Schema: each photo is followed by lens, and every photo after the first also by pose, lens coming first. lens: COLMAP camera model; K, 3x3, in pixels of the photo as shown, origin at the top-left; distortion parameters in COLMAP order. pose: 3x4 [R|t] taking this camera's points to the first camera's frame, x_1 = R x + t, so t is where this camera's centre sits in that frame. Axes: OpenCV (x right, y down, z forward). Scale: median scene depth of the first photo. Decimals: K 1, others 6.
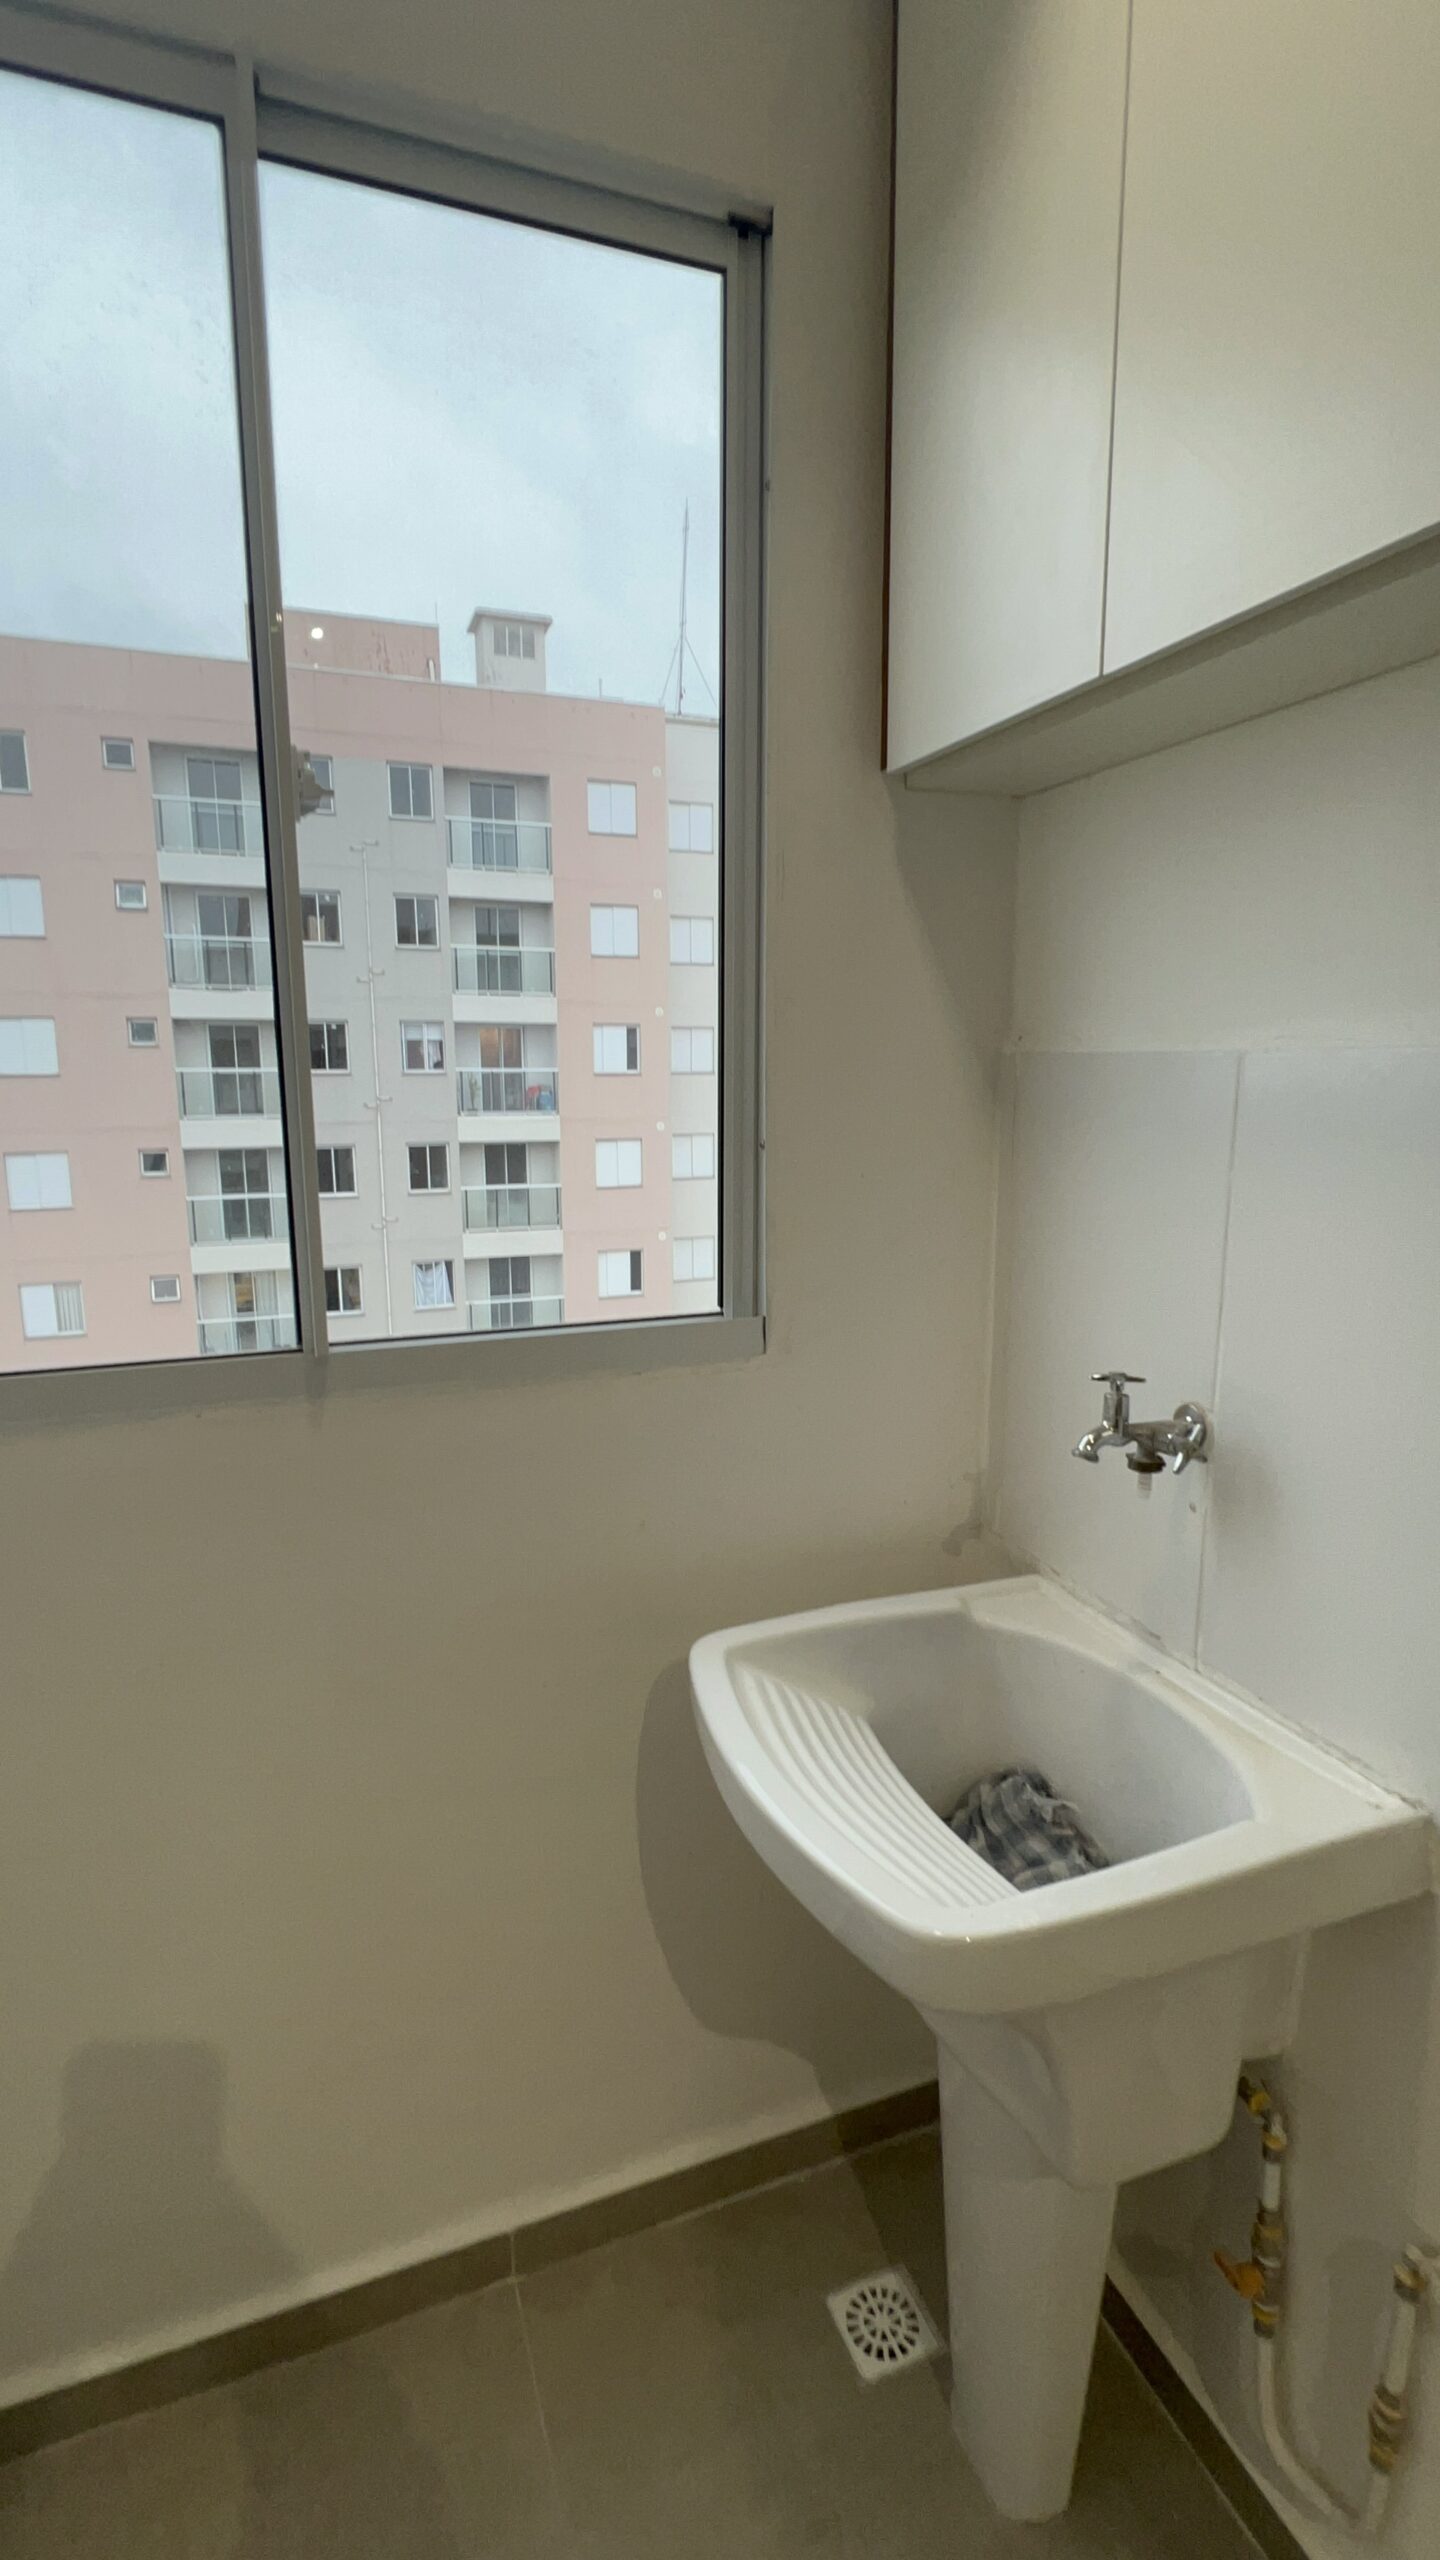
lens RADIAL K [[1189.3, 0, 722.6], [0, 1189.3, 1266.6], [0, 0, 1]] dist [0.002927, -0.000093]
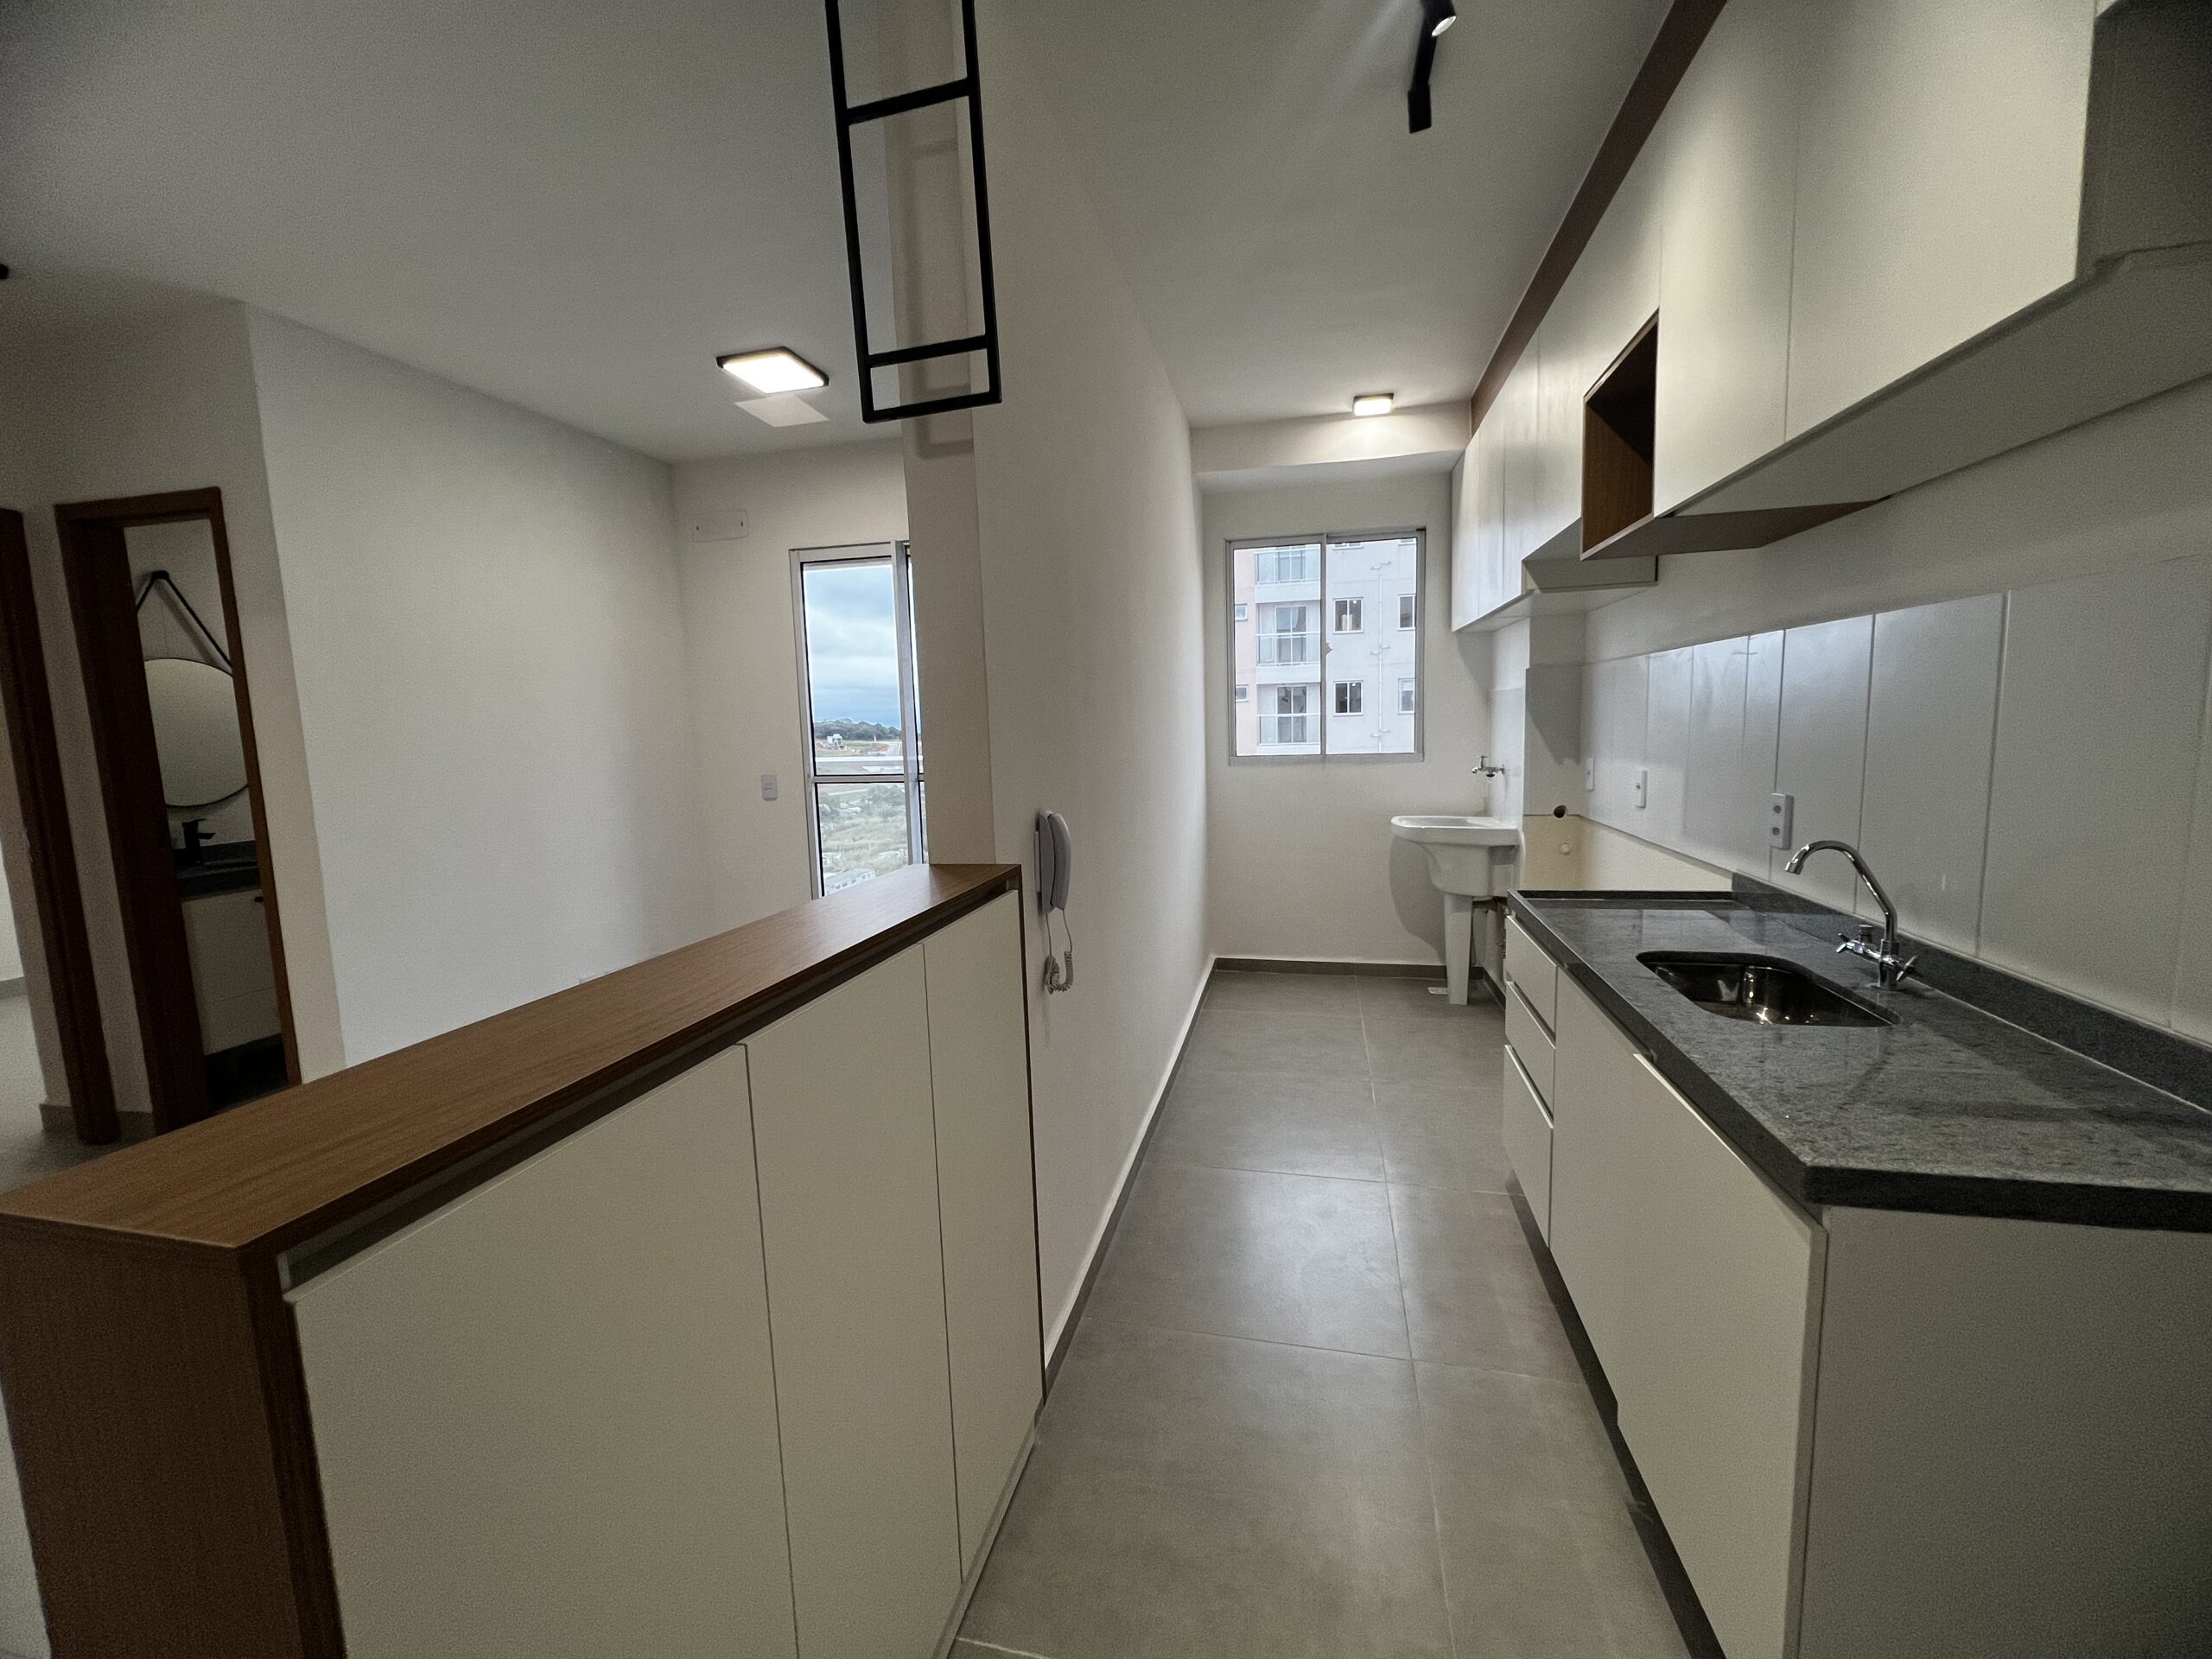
lens RADIAL K [[883.1, 0, 1102.6], [0, 883.1, 822.0], [0, 0, 1]] dist [-0.000166, -0.000025]
pose [[0.830849, 0.041263, -0.554966, 0.041751], [-0.064830, 0.997634, -0.022881, 0.021450], [0.552709, 0.054989, 0.831559, -0.112871]]
